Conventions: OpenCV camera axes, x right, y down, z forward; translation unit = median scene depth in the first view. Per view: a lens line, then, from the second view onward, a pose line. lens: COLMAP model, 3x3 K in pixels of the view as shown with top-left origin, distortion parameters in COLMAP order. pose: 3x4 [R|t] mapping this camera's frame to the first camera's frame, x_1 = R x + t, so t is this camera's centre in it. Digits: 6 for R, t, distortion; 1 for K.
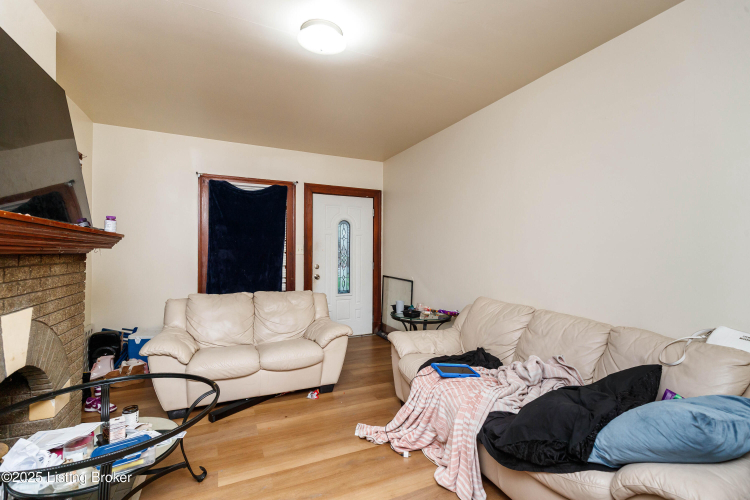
lens RADIAL K [[342.5, 0, 375.0], [0, 342.5, 250.0], [0, 0, 1]] dist [0.001220, 0.000139]
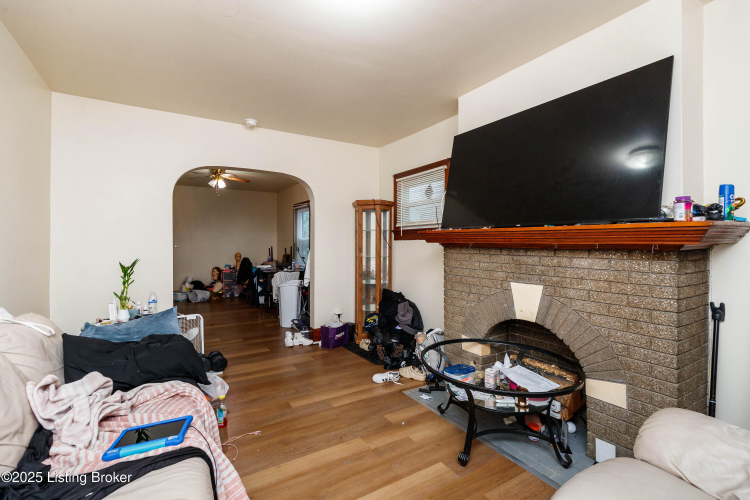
lens RADIAL K [[342.5, 0, 375.0], [0, 342.5, 250.0], [0, 0, 1]] dist [0.001220, 0.000139]
pose [[-0.992954, -0.005145, -0.118386, -0.114262], [-0.004774, 0.999983, -0.003414, 0.021673], [0.118402, -0.002824, -0.992962, 2.009222]]
